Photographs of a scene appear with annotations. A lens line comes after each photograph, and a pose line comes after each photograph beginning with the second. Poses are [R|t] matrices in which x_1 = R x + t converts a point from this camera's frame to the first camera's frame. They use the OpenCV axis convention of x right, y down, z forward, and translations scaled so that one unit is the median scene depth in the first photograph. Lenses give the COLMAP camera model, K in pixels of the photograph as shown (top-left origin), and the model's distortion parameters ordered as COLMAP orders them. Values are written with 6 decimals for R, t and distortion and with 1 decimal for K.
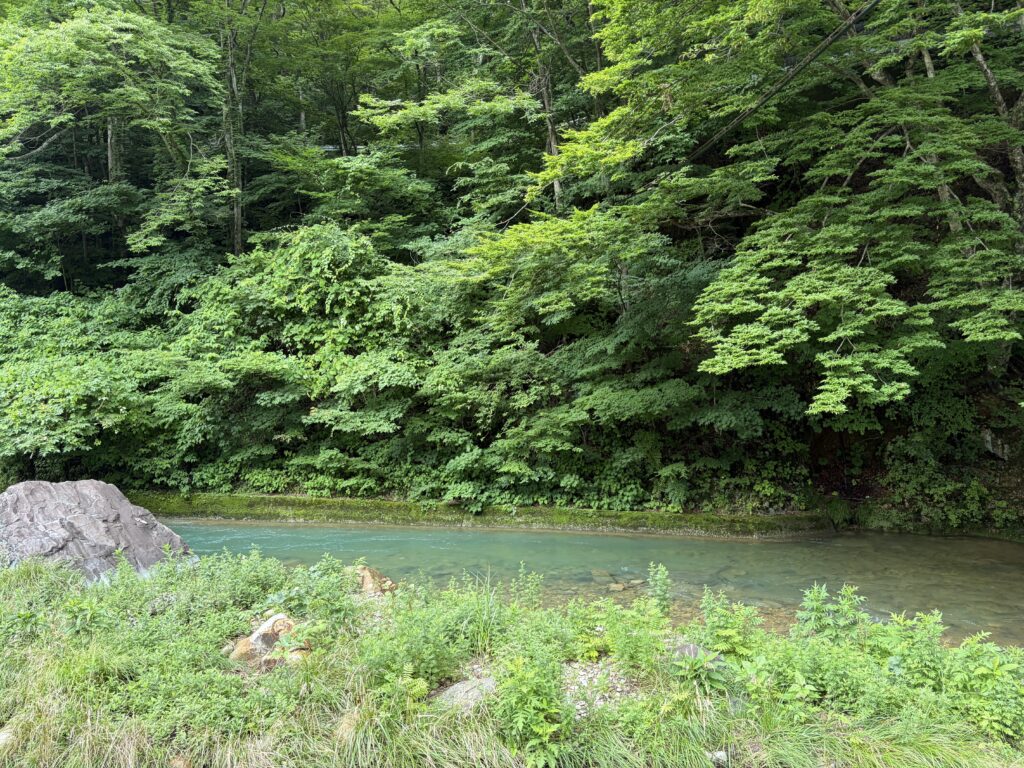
lens RADIAL K [[773.0, 0, 512.7], [0, 773.0, 380.3], [0, 0, 1]] dist [0.076357, -0.093788]
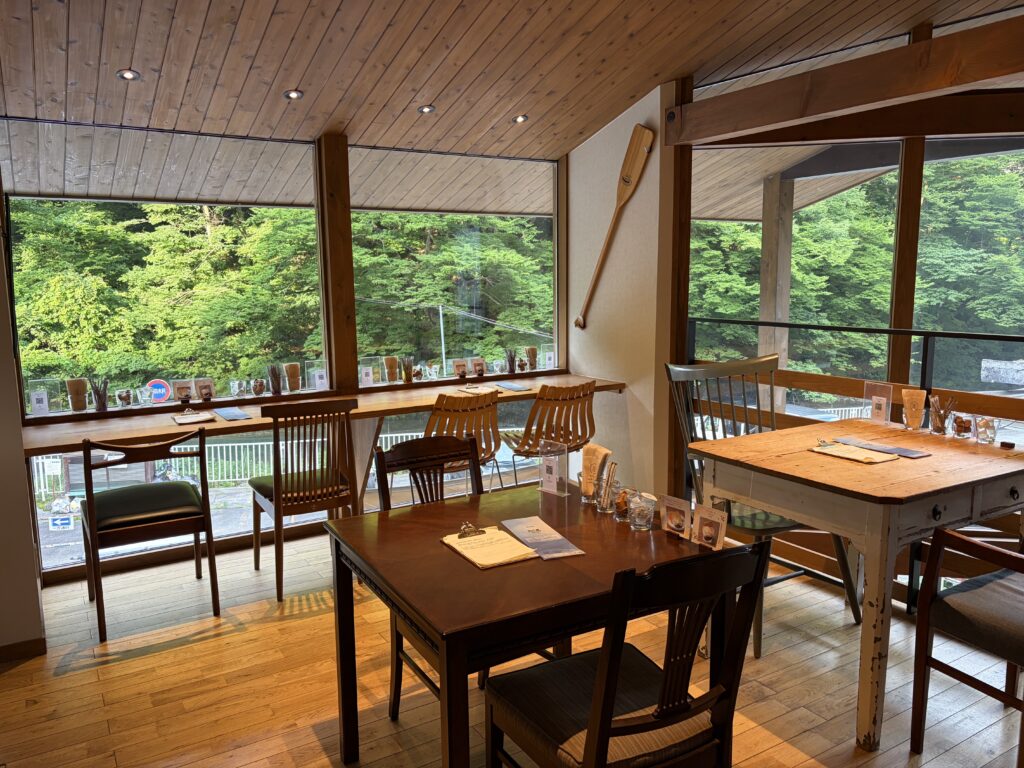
lens RADIAL K [[773.0, 0, 513.6], [0, 773.0, 387.1], [0, 0, 1]] dist [0.076357, -0.093788]
pose [[0.879490, -0.072084, 0.470427, -0.427039], [0.008275, 0.990630, 0.136325, -0.340653], [-0.475846, -0.116004, 0.871845, -1.794179]]
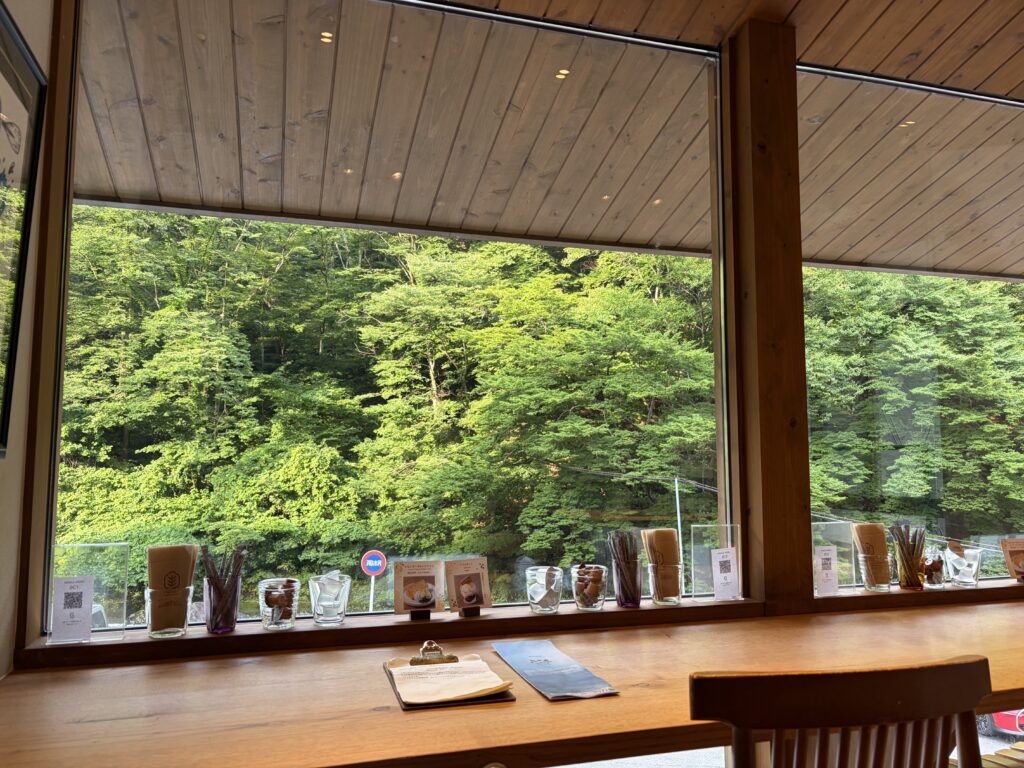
lens RADIAL K [[773.0, 0, 520.0], [0, 773.0, 377.2], [0, 0, 1]] dist [0.076357, -0.093788]
pose [[0.970215, 0.032587, 0.240045, -0.411768], [-0.007247, 0.994372, -0.105698, -0.318432], [-0.242139, 0.100810, 0.964990, -1.591217]]
